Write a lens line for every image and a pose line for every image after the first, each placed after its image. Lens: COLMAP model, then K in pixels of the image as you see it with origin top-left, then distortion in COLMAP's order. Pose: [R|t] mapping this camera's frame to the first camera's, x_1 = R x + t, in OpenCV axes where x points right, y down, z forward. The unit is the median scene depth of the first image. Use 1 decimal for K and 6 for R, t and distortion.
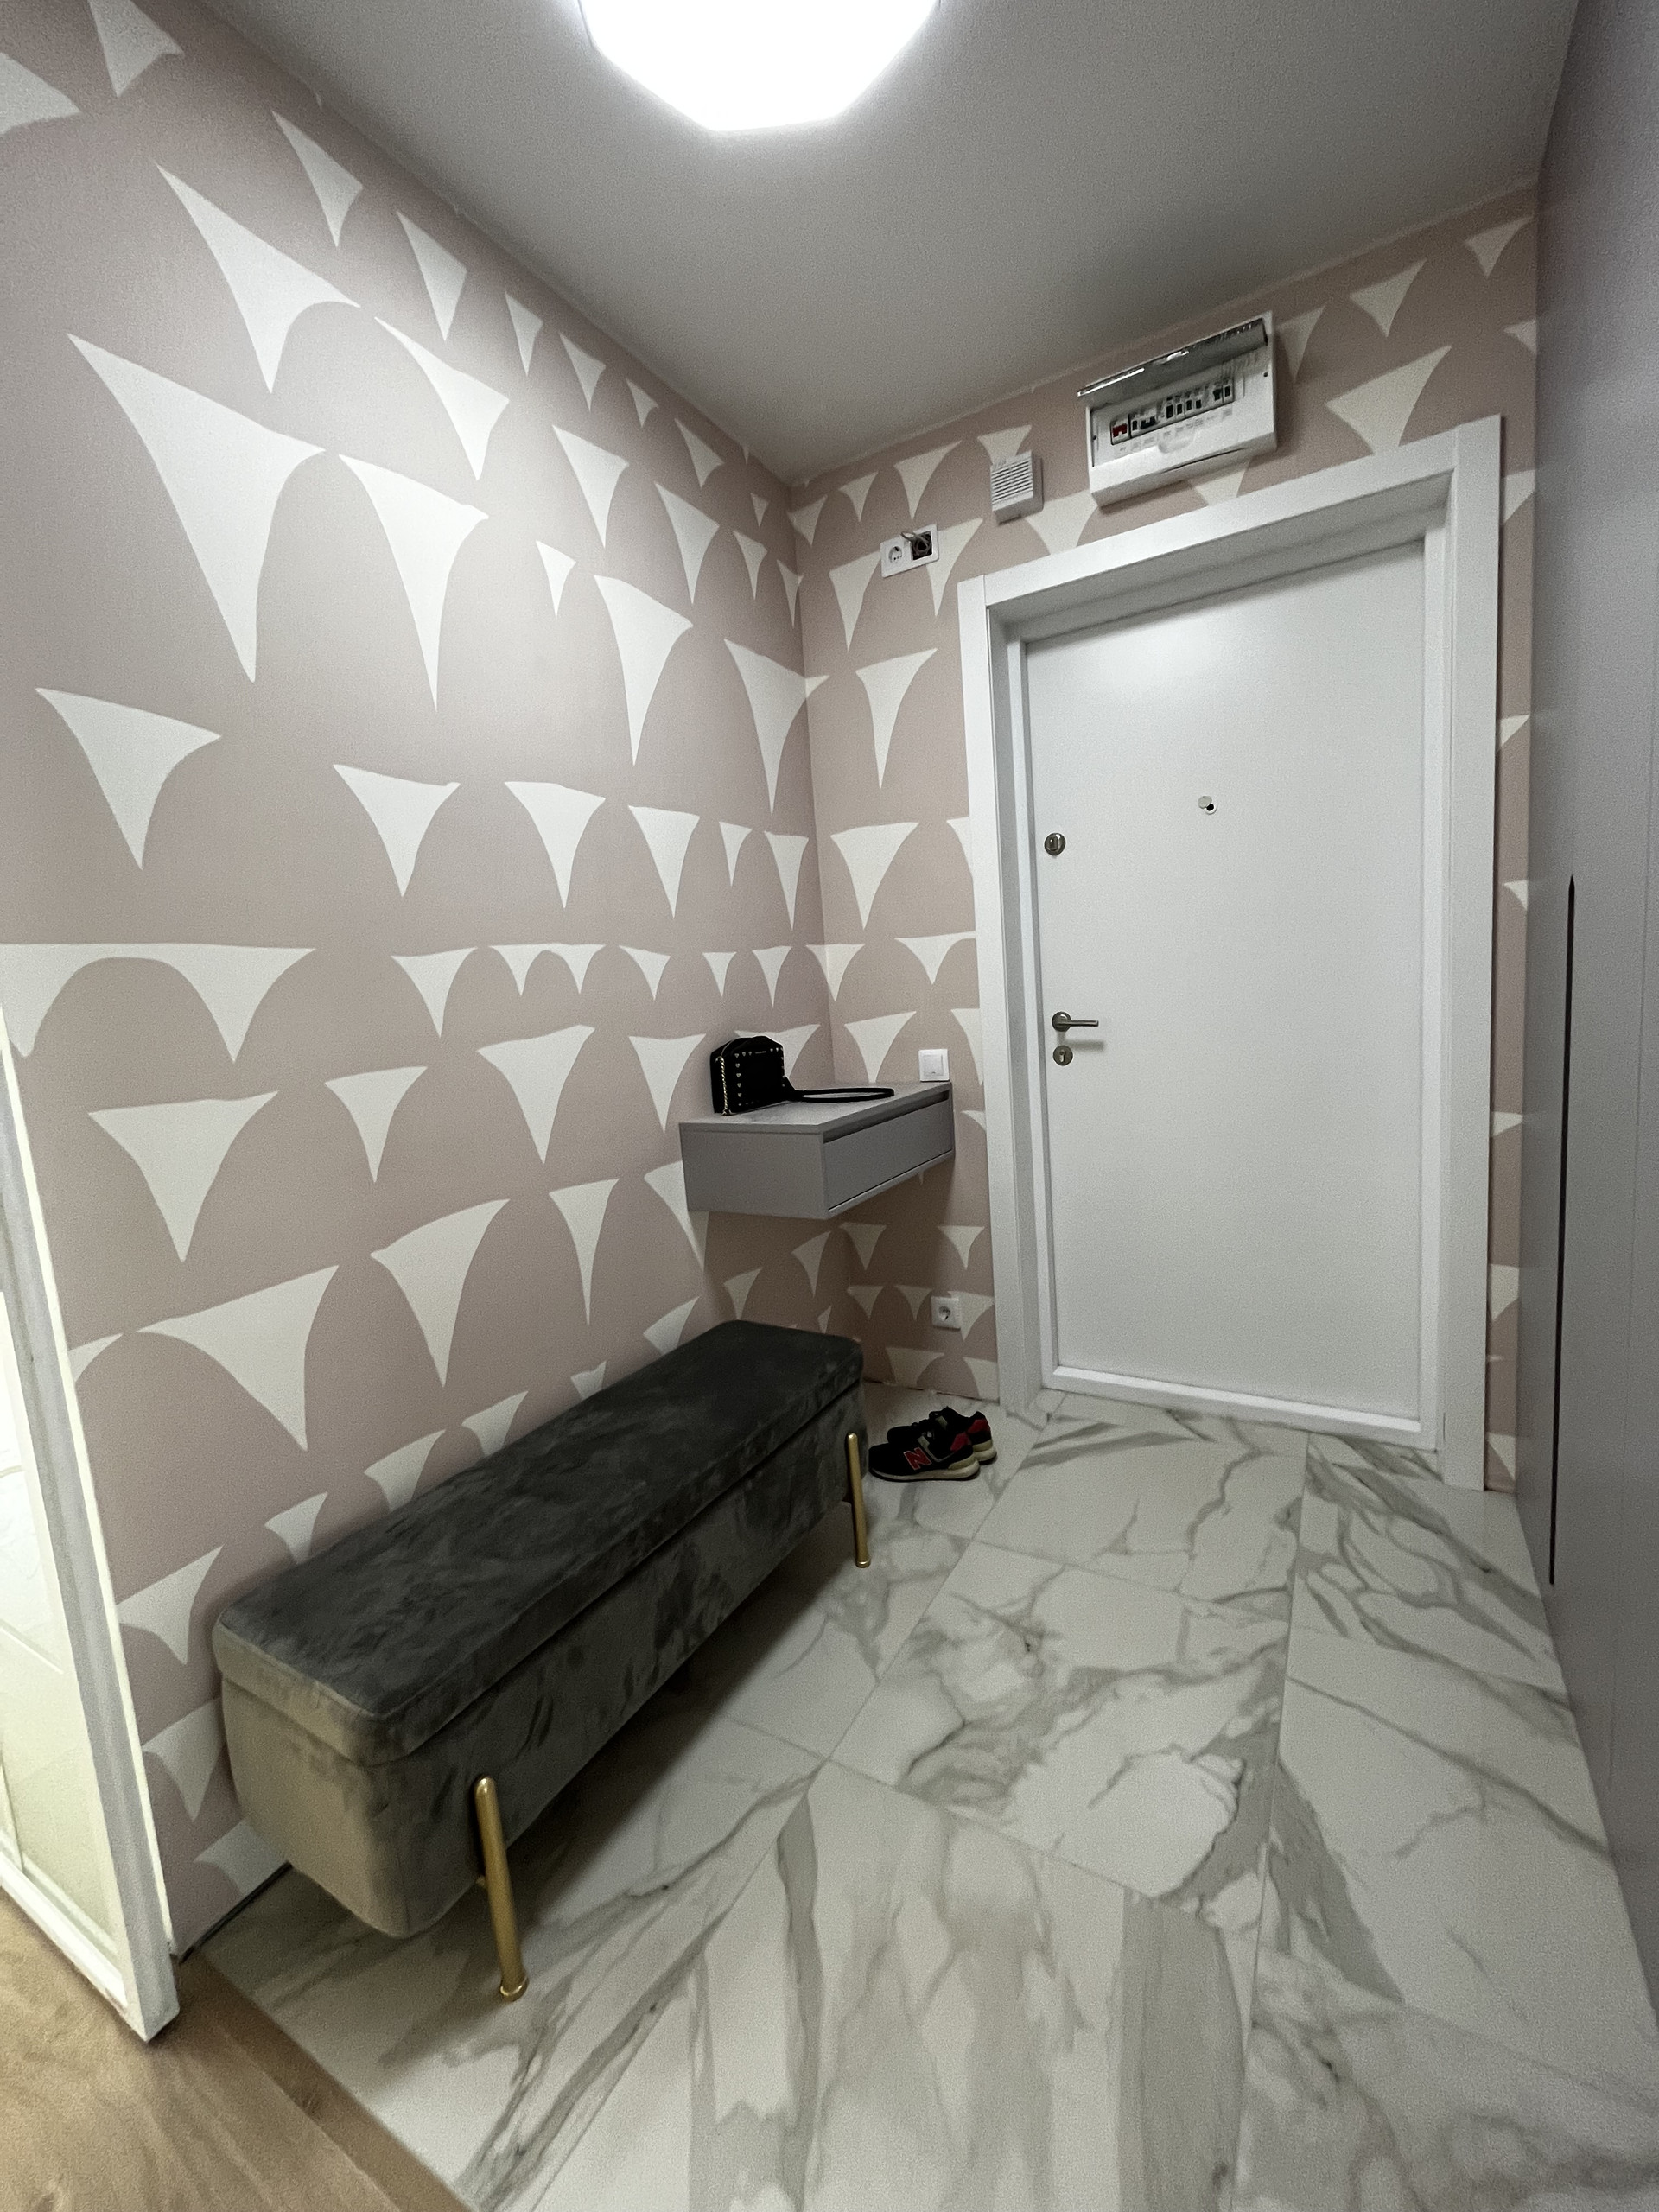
lens RADIAL K [[895.4, 0, 835.3], [0, 895.4, 1097.2], [0, 0, 1]] dist [-0.001194, -0.000071]
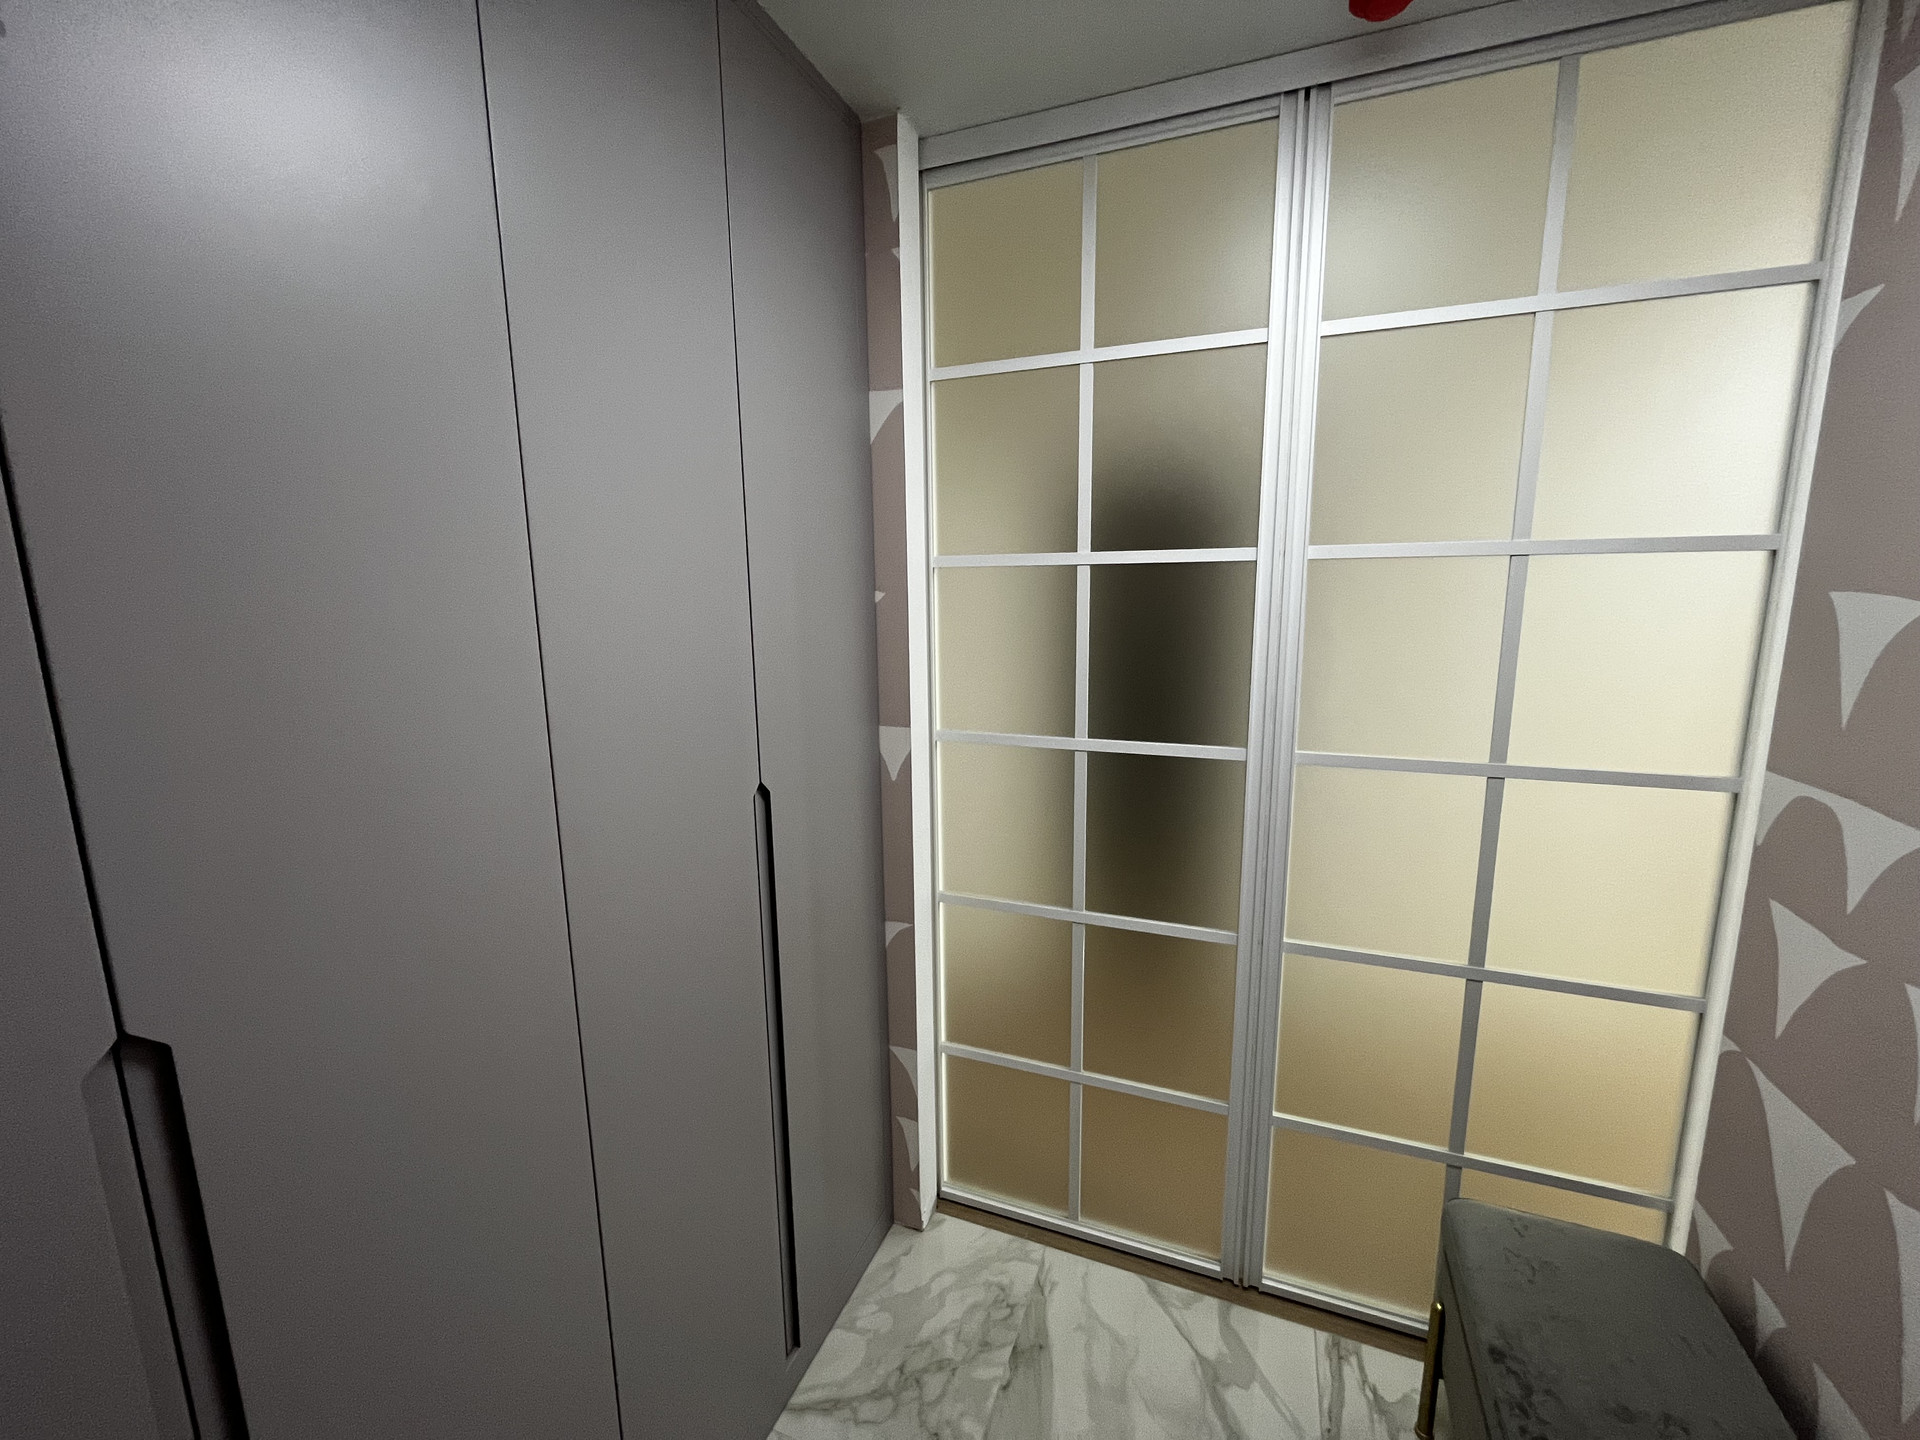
lens RADIAL K [[777.2, 0, 960.0], [0, 777.2, 720.0], [0, 0, 1]] dist [-0.001194, -0.000071]
pose [[-0.986068, 0.104285, -0.129596, 0.544000], [0.062503, 0.954275, 0.292322, -0.721460], [0.154155, 0.280149, -0.947498, 2.017472]]
